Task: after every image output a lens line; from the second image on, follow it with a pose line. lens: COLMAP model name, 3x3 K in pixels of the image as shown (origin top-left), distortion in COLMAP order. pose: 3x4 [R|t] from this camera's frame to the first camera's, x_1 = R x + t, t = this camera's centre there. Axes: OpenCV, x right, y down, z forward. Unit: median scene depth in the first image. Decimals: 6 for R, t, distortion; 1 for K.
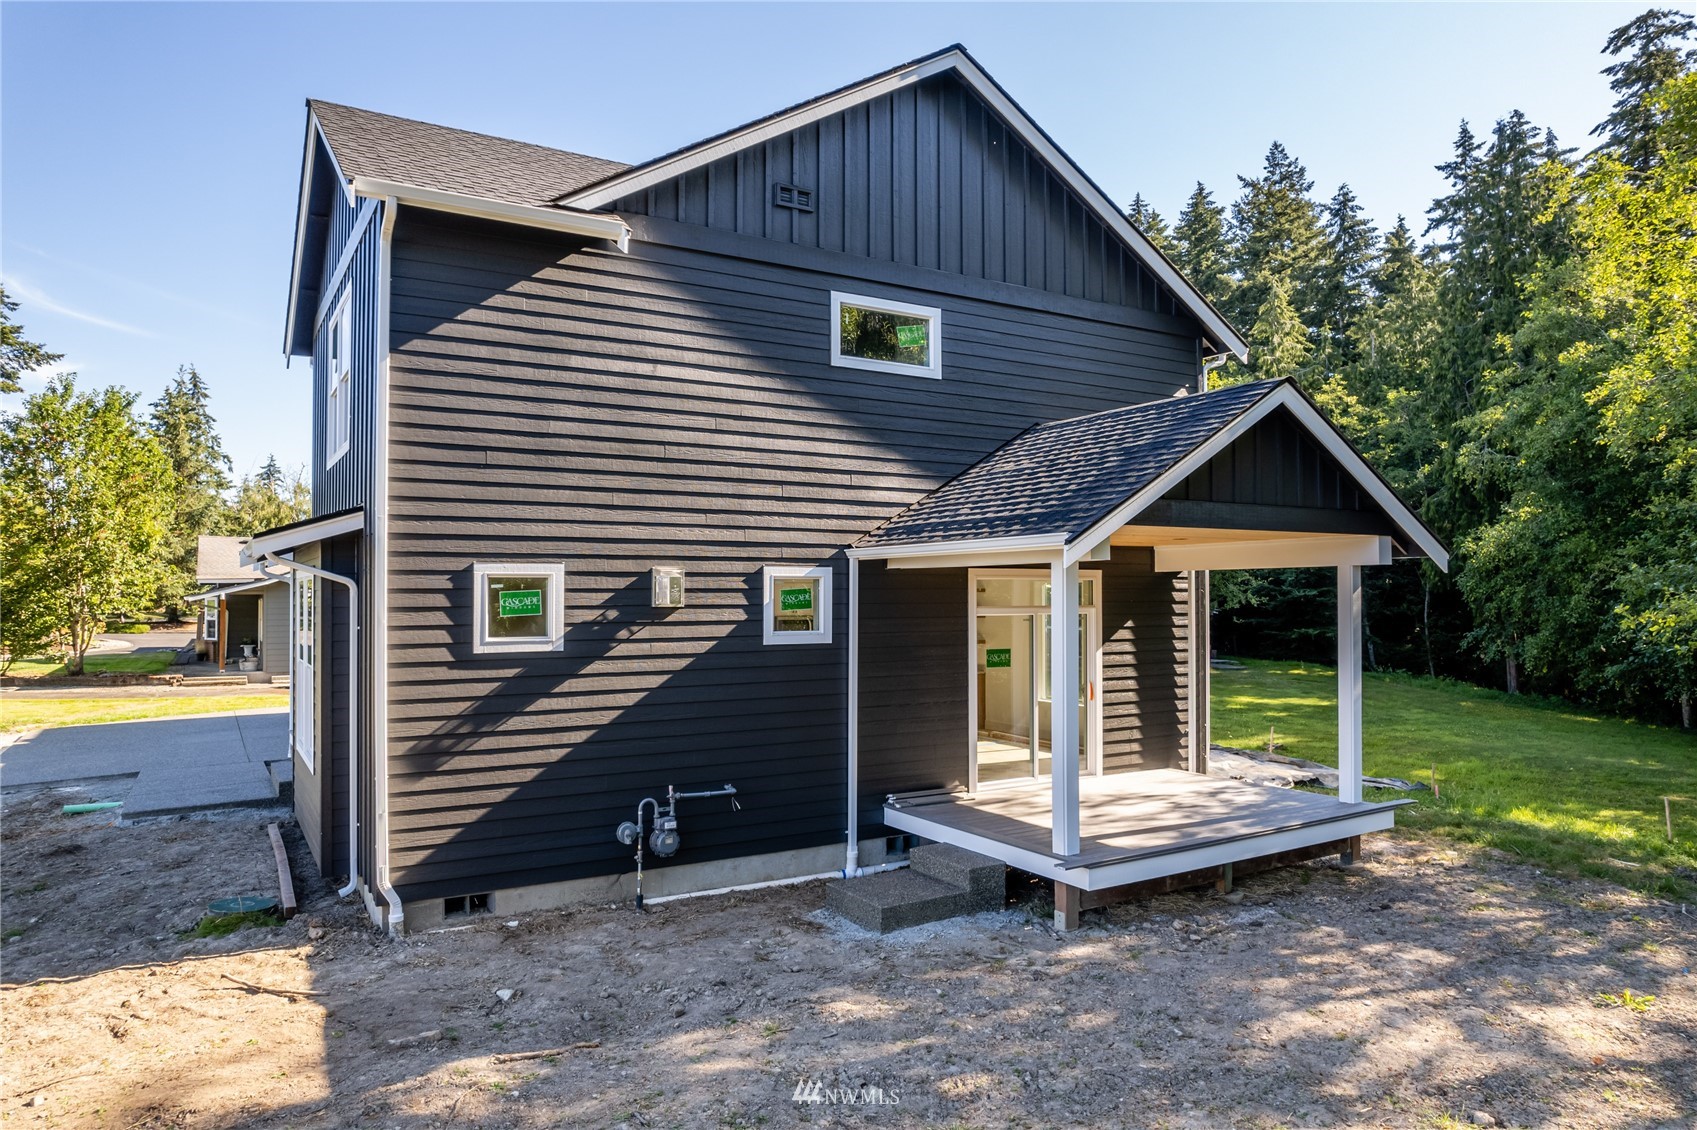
lens RADIAL K [[1088.9, 0, 844.1], [0, 1088.9, 579.4], [0, 0, 1]] dist [-0.048385, 0.035620]
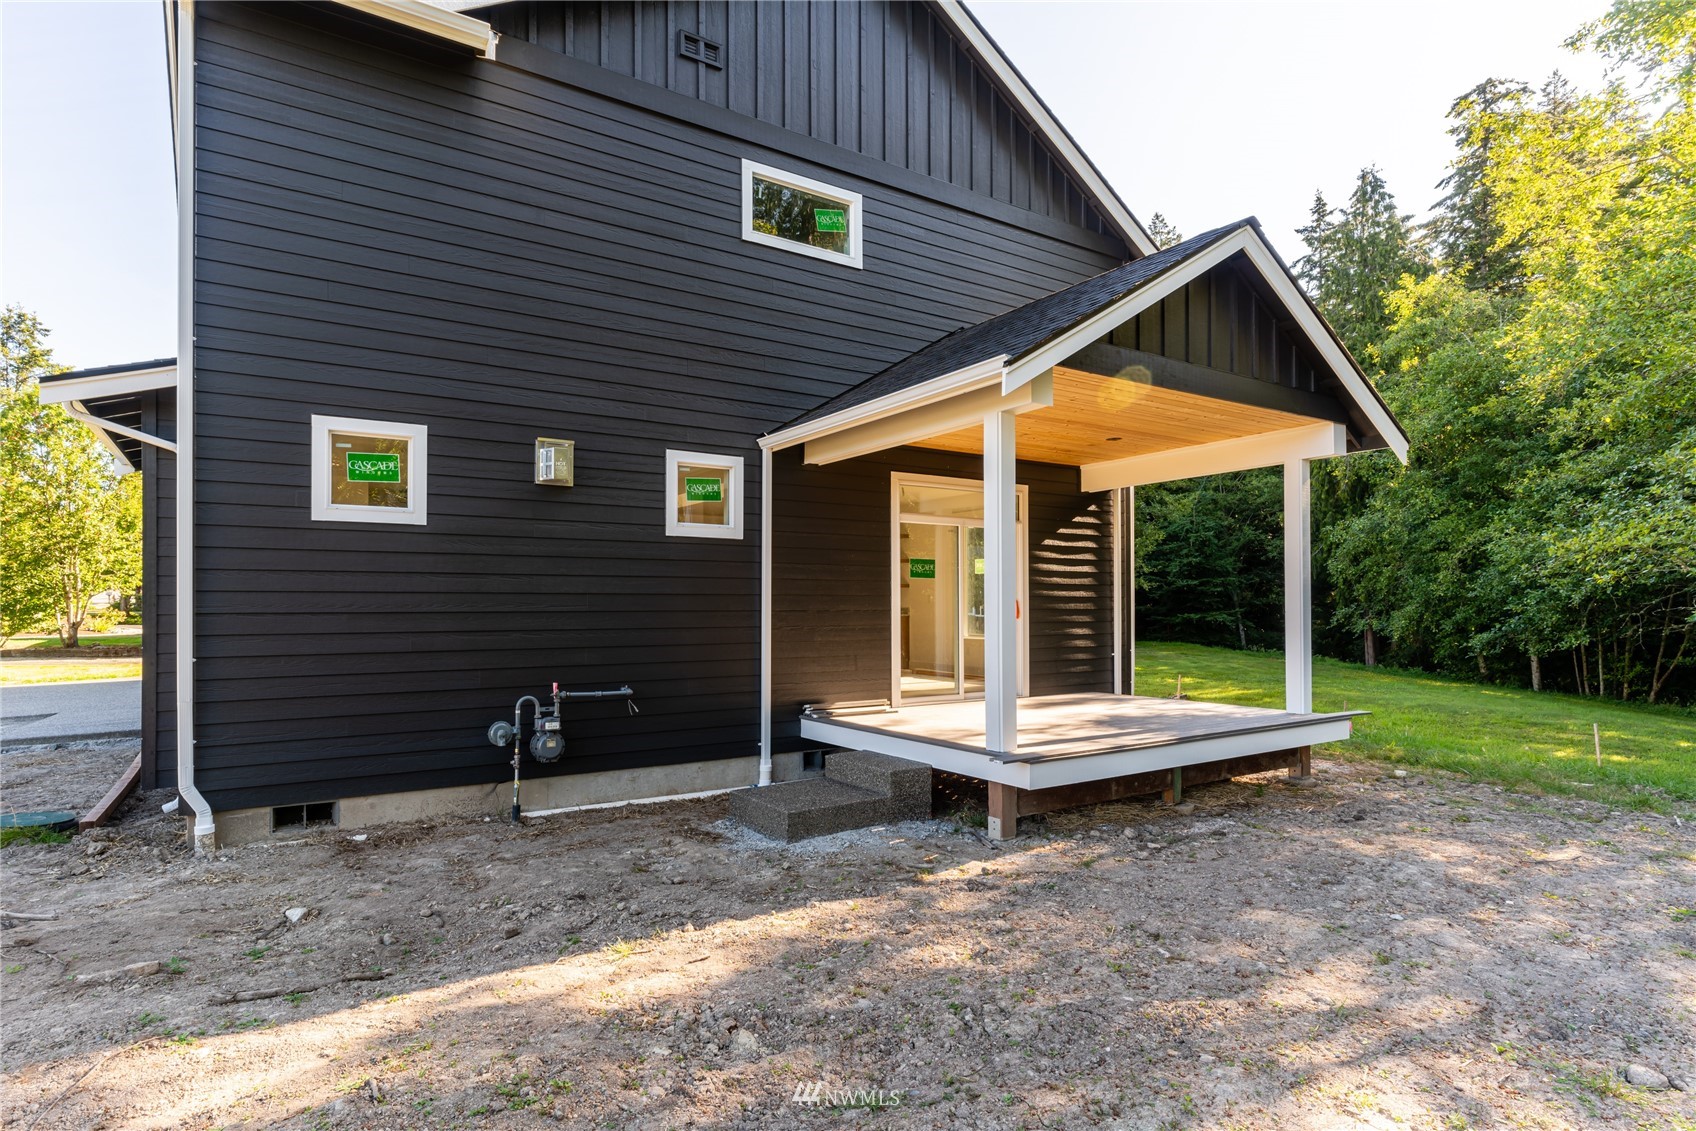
lens RADIAL K [[894.6, 0, 813.5], [0, 894.6, 597.5], [0, 0, 1]] dist [0.004667, 0.000759]
pose [[0.999760, -0.000262, 0.021884, 0.031754], [0.000189, 0.999994, 0.003370, 0.104935], [-0.021885, -0.003365, 0.999755, 0.234960]]
